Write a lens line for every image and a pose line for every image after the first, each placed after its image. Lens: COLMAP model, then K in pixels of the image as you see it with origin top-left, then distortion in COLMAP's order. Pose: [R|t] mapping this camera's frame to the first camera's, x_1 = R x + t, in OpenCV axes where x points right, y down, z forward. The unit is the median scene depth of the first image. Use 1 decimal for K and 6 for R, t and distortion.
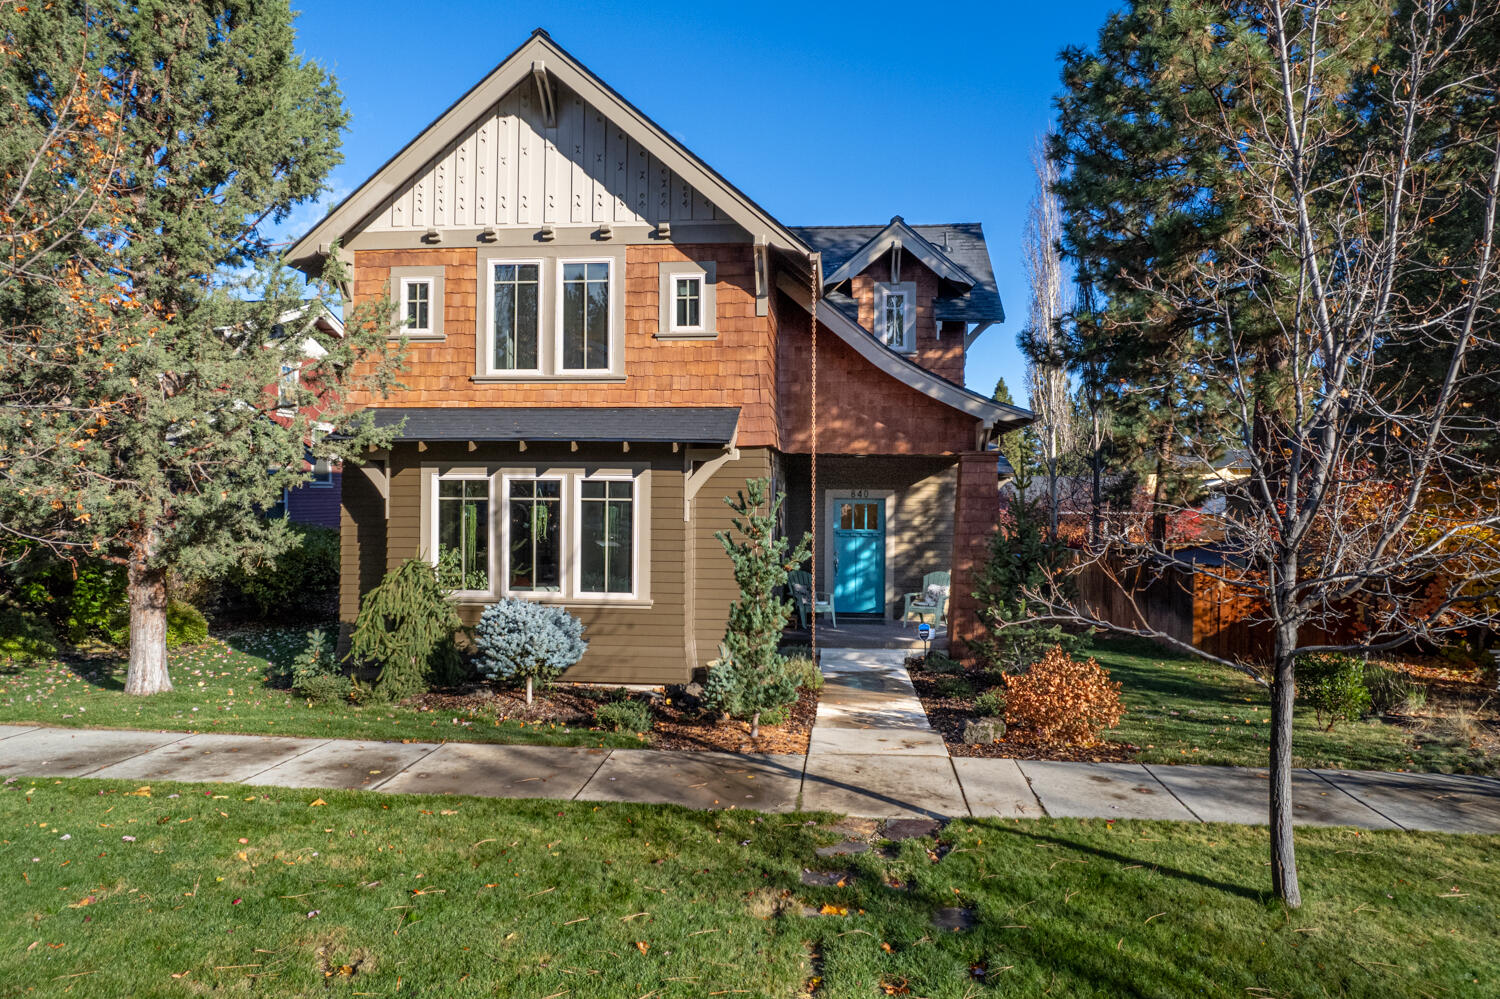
lens RADIAL K [[960.1, 0, 754.2], [0, 960.1, 508.4], [0, 0, 1]] dist [0.009853, 0.002582]
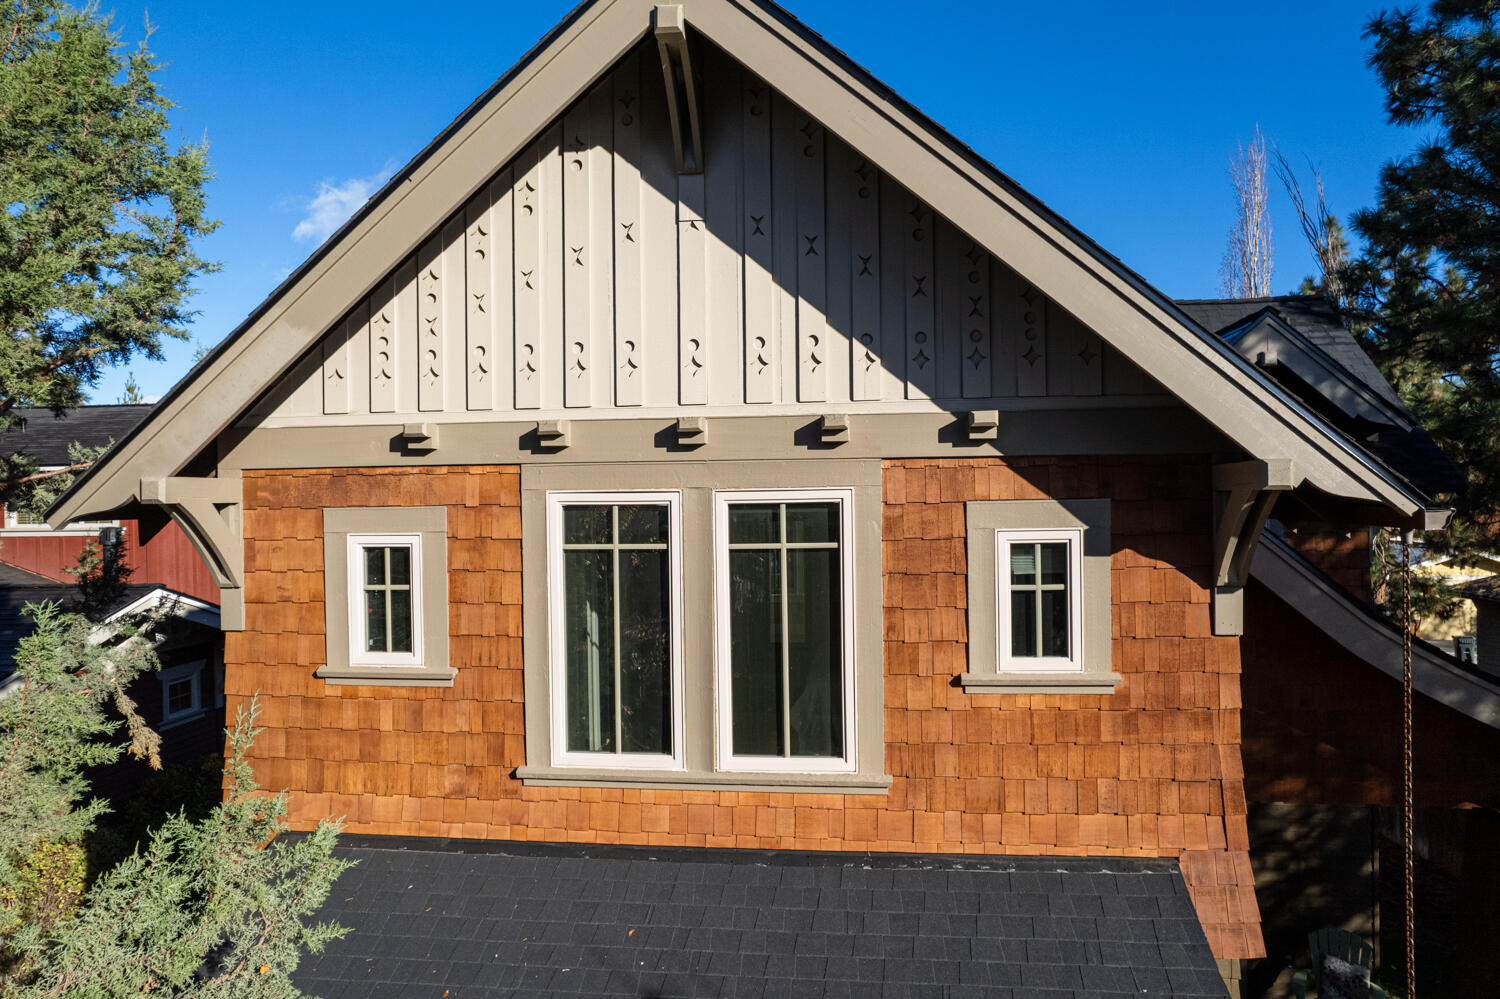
lens RADIAL K [[822.4, 0, 747.1], [0, 822.4, 492.5], [0, 0, 1]] dist [-0.013035, 0.001827]
pose [[0.999733, -0.020192, -0.011245, -0.185685], [0.020579, 0.999163, 0.035365, -0.270890], [0.010521, -0.035587, 0.999311, 0.642592]]
